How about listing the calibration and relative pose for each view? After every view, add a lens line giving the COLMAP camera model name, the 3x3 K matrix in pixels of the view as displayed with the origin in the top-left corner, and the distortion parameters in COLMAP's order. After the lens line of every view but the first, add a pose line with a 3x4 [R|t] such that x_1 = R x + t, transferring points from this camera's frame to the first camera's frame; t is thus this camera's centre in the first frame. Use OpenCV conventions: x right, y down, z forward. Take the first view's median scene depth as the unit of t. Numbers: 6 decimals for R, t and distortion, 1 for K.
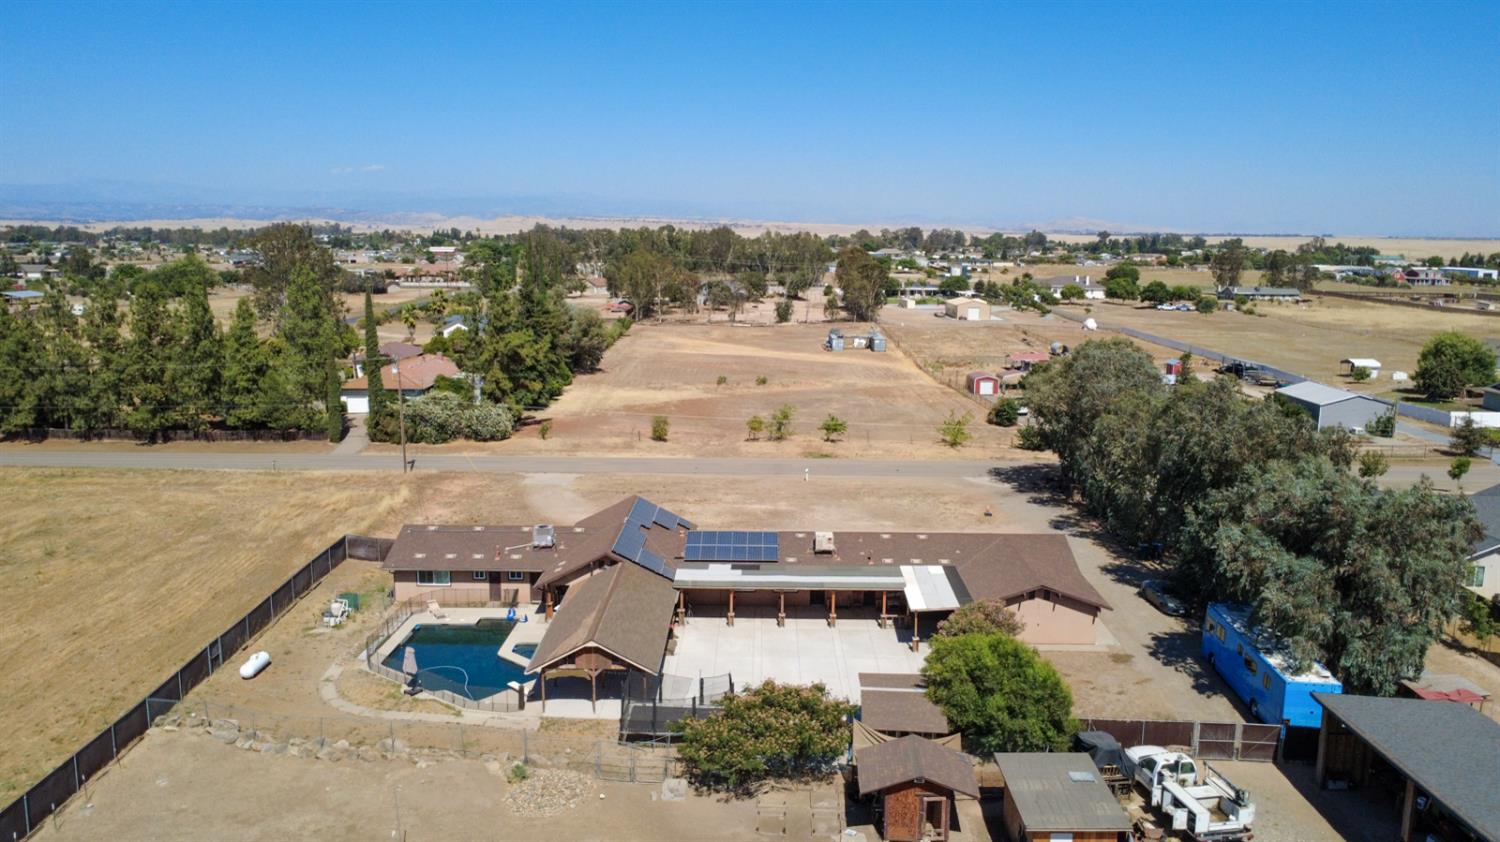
lens RADIAL K [[1098.9, 0, 752.7], [0, 1098.9, 422.3], [0, 0, 1]] dist [0.002312, -0.001466]
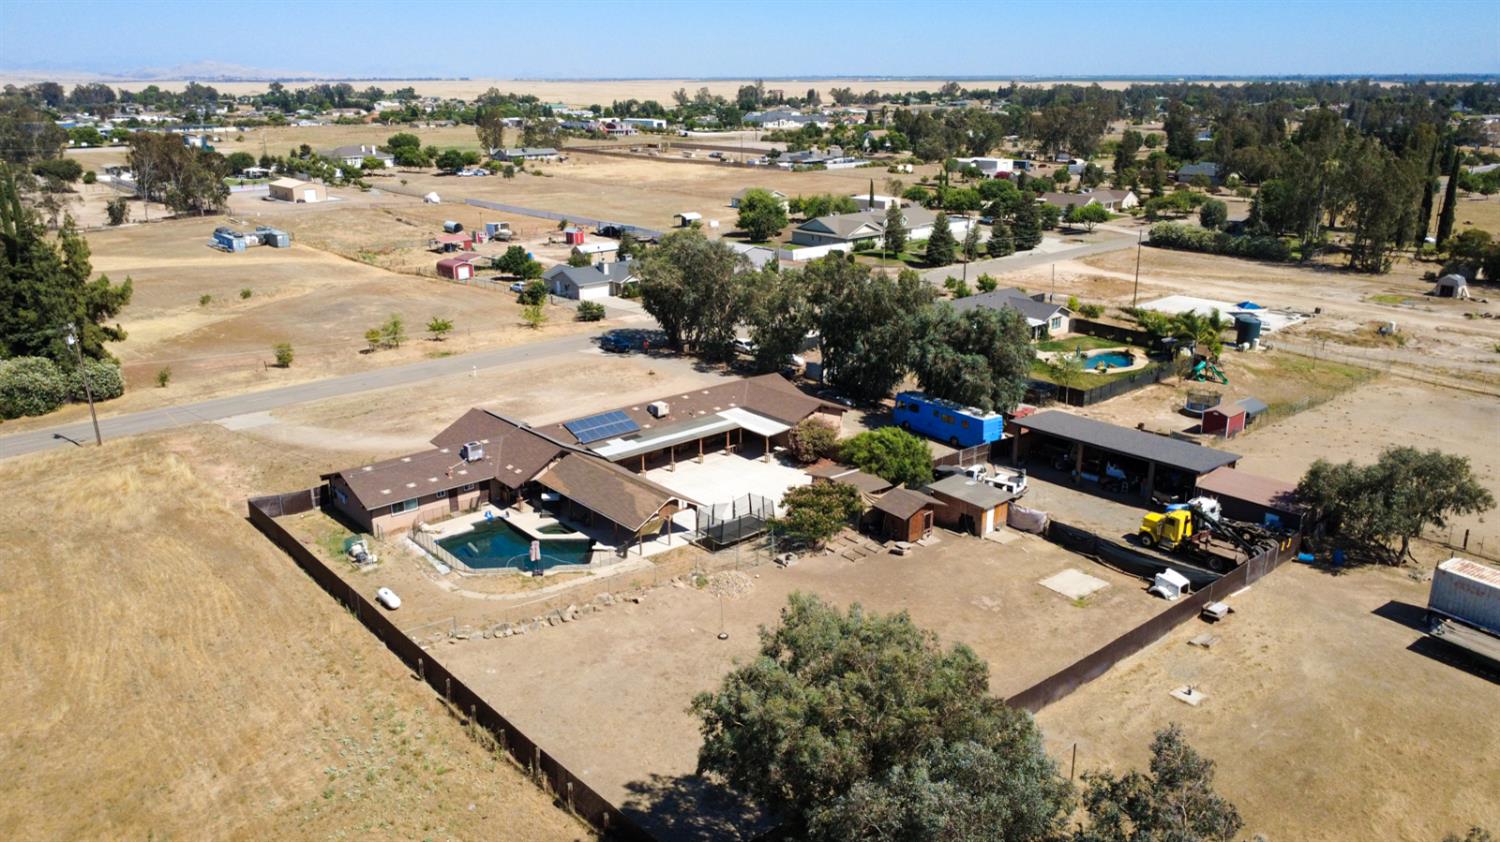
lens RADIAL K [[1098.9, 0, 752.7], [0, 1098.9, 422.3], [0, 0, 1]] dist [0.002312, -0.001466]
pose [[0.744322, -0.212233, 0.633199, -0.757222], [0.125236, 0.975696, 0.179814, -0.113728], [-0.655973, -0.054540, 0.752812, -0.127105]]
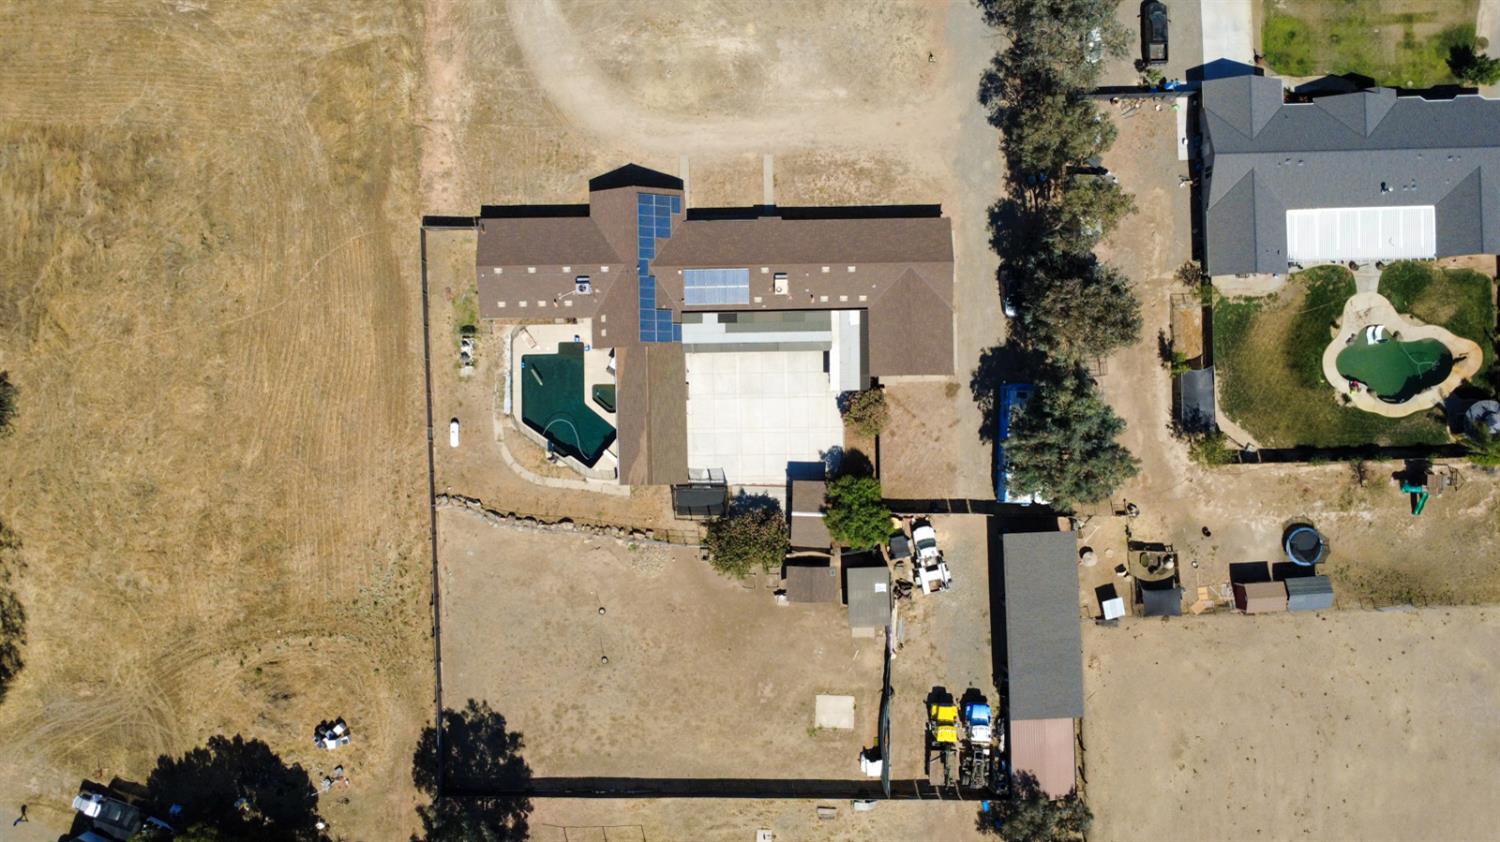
lens RADIAL K [[1094.4, 0, 752.1], [0, 1094.4, 420.0], [0, 0, 1]] dist [0.002551, -0.004635]
pose [[0.999427, -0.033838, -0.000415, 0.023066], [0.006570, 0.181999, 0.983277, -1.306134], [-0.033197, -0.982716, 0.182118, 0.594531]]
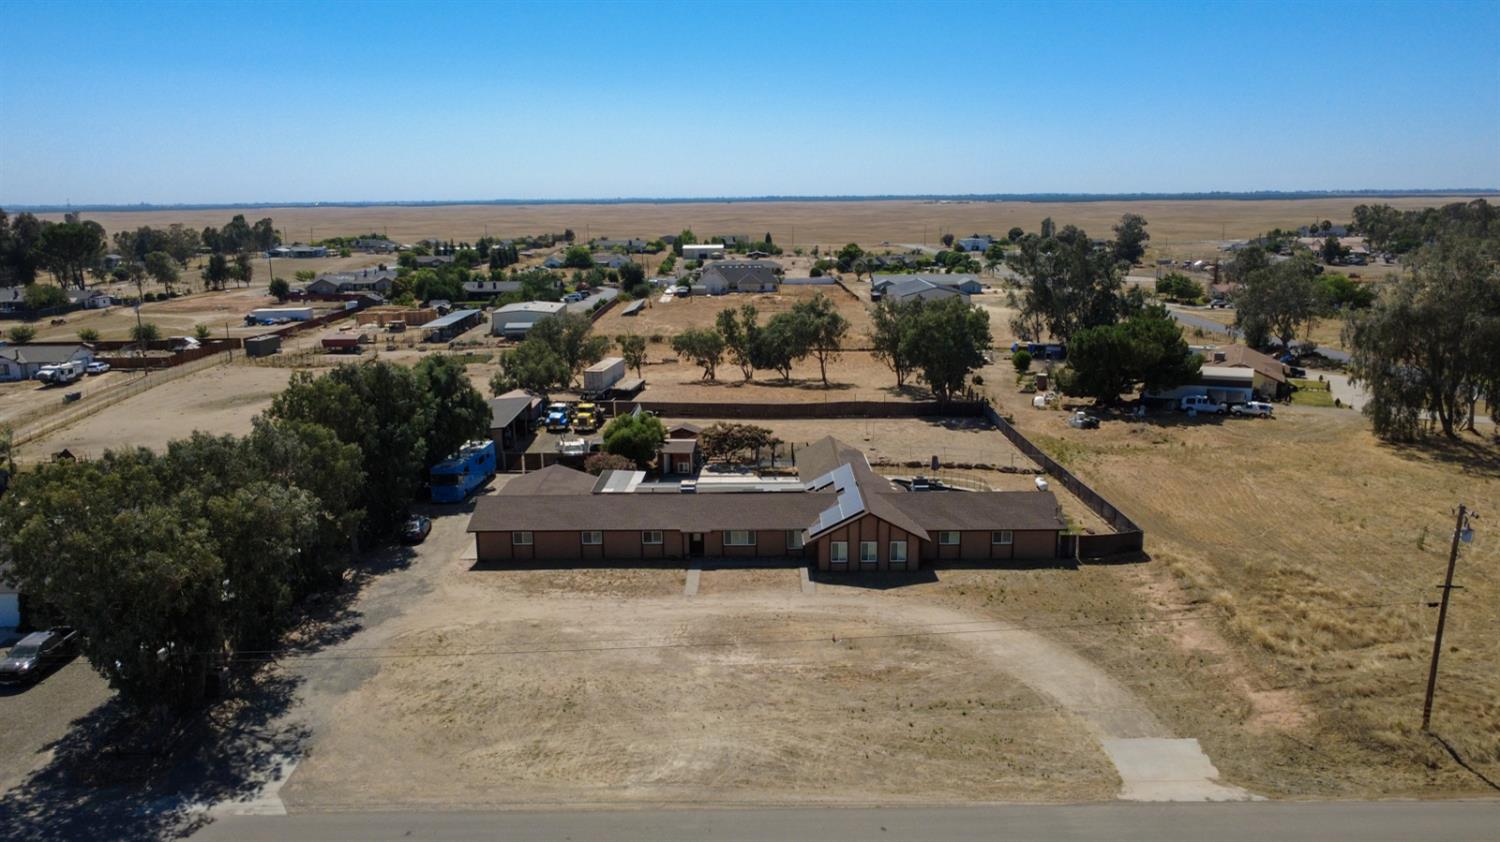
lens RADIAL K [[1094.4, 0, 752.1], [0, 1094.4, 420.0], [0, 0, 1]] dist [0.002551, -0.004635]
pose [[-0.999961, 0.005803, -0.006608, 0.002050], [0.002953, 0.929358, 0.369168, -0.426375], [0.008283, 0.369134, -0.929339, 2.183092]]
